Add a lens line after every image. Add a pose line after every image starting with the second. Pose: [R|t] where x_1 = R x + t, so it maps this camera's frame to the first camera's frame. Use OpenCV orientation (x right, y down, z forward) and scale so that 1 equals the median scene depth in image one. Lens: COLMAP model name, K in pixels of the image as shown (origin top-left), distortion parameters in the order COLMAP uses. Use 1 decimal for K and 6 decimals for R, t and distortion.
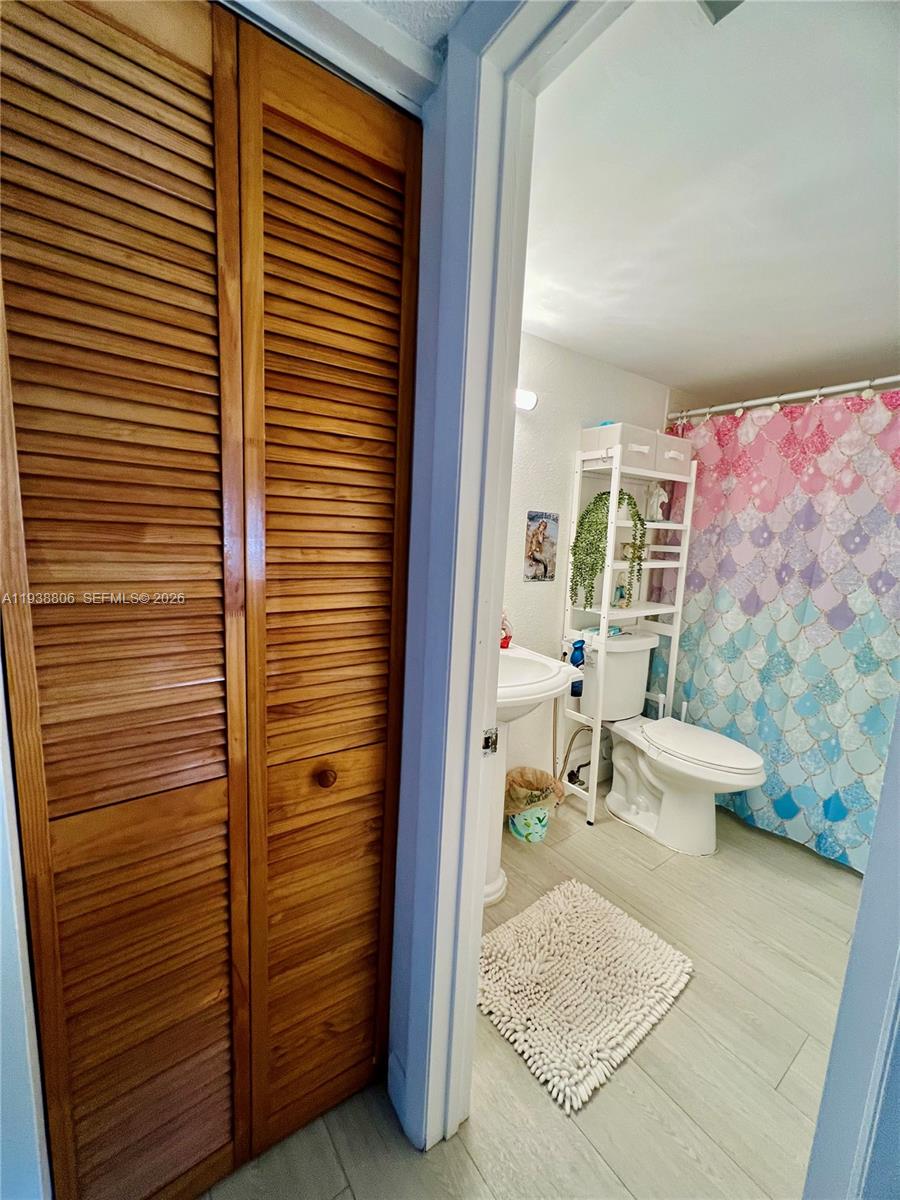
lens RADIAL K [[479.7, 0, 449.5], [0, 479.7, 601.0], [0, 0, 1]] dist [-0.002104, 0.000666]
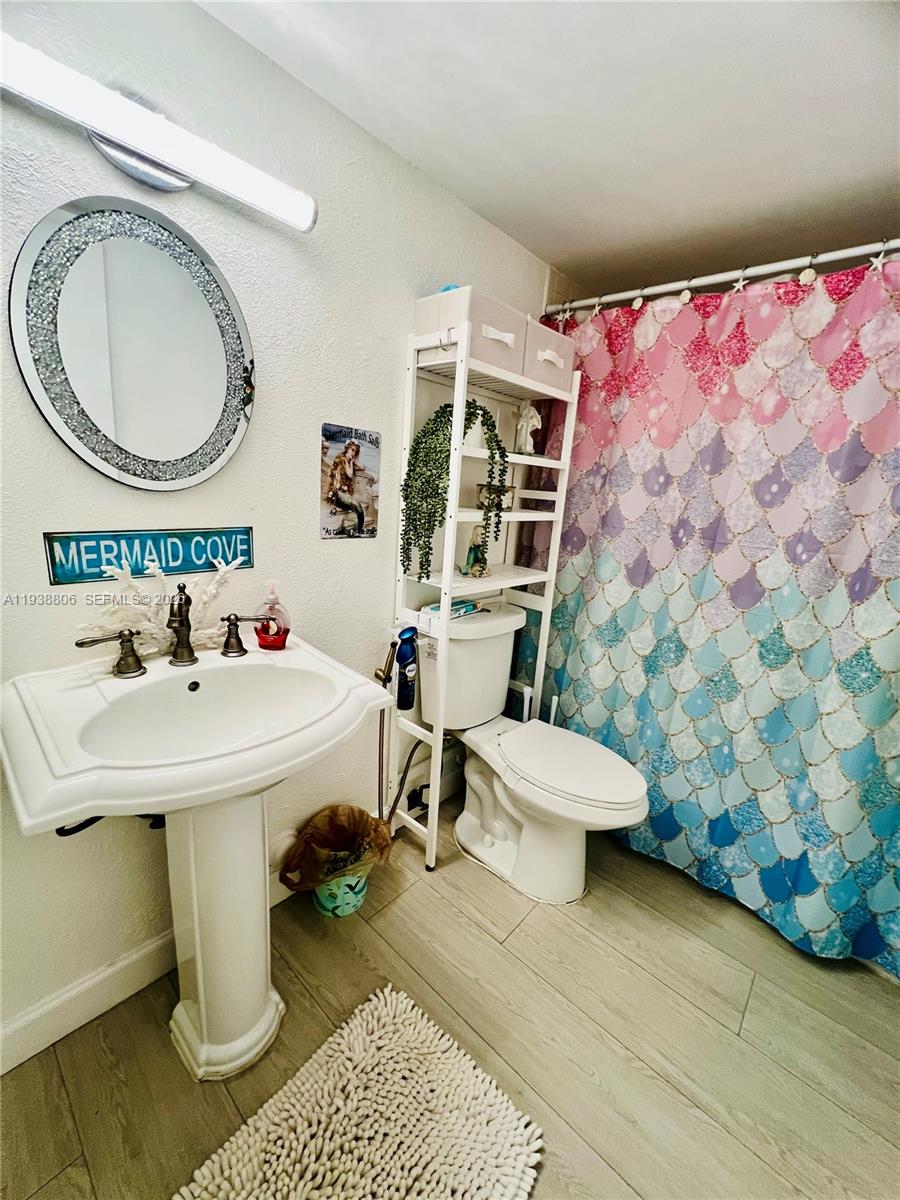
lens RADIAL K [[479.7, 0, 449.3], [0, 479.7, 601.8], [0, 0, 1]] dist [-0.002104, 0.000666]
pose [[0.977782, -0.015144, 0.209075, 0.184876], [-0.007612, 0.994164, 0.107610, -0.027025], [-0.209484, -0.106810, 0.971961, 0.336698]]
